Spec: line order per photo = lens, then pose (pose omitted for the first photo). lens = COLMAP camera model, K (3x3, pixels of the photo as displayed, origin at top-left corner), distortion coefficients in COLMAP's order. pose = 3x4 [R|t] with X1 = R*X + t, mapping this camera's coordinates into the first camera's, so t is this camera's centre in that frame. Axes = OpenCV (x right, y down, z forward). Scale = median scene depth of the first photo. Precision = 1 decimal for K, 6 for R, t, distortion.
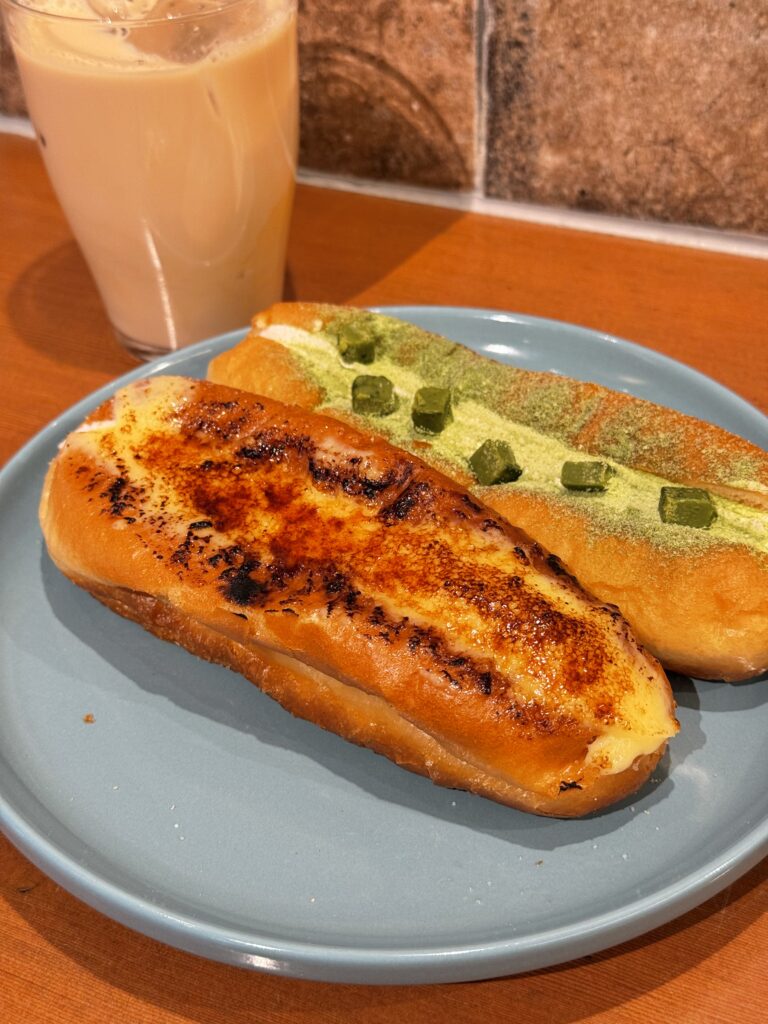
lens RADIAL K [[1500.7, 0, 384.0], [0, 1500.7, 512.0], [0, 0, 1]] dist [0.235308, -0.628925]
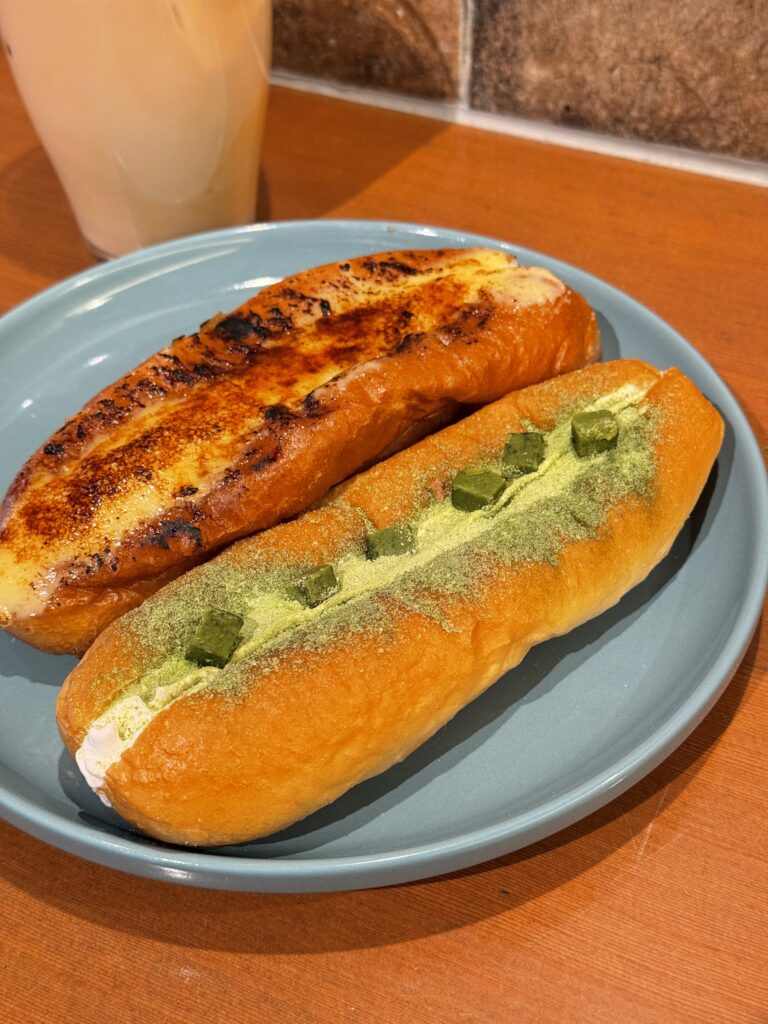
lens RADIAL K [[1500.7, 0, 384.0], [0, 1500.7, 512.0], [0, 0, 1]] dist [0.235308, -0.628925]
pose [[0.999420, 0.031503, -0.012905, 0.034448], [-0.030303, 0.995964, 0.084488, -0.031155], [0.015514, -0.084048, 0.996341, -0.004397]]
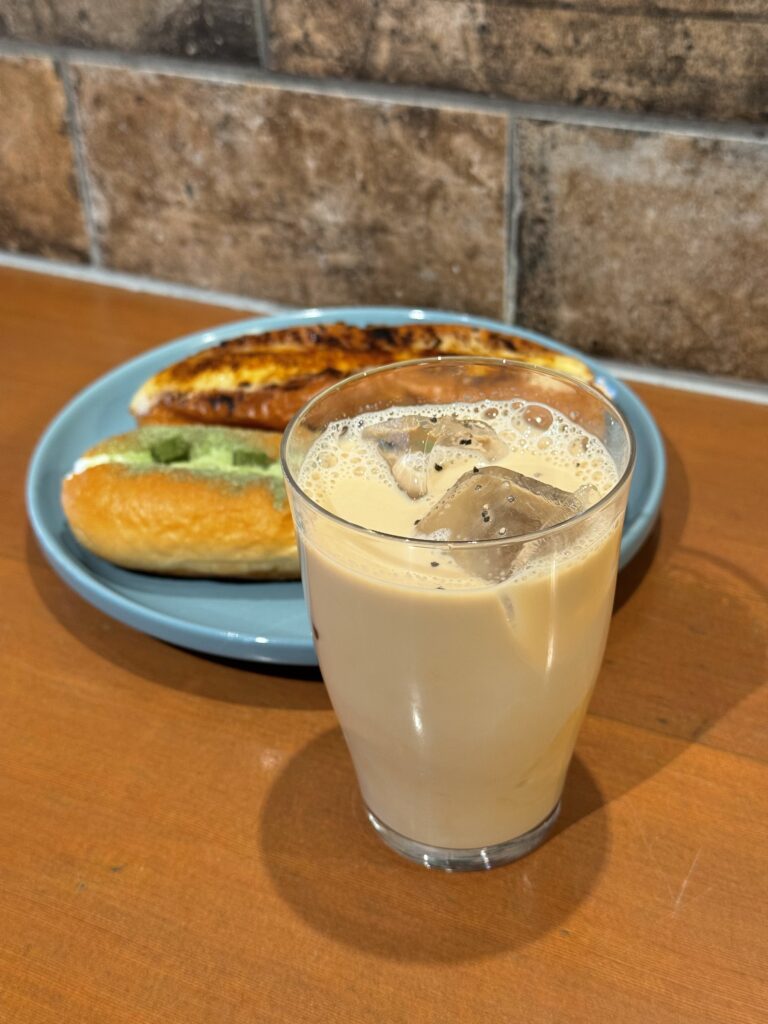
lens RADIAL K [[1500.7, 0, 384.0], [0, 1500.7, 512.0], [0, 0, 1]] dist [0.235308, -0.628925]
pose [[0.998953, 0.027922, -0.036232, 0.013062], [-0.031743, 0.993470, -0.109588, 0.057348], [0.032936, 0.110624, 0.993316, -0.168434]]
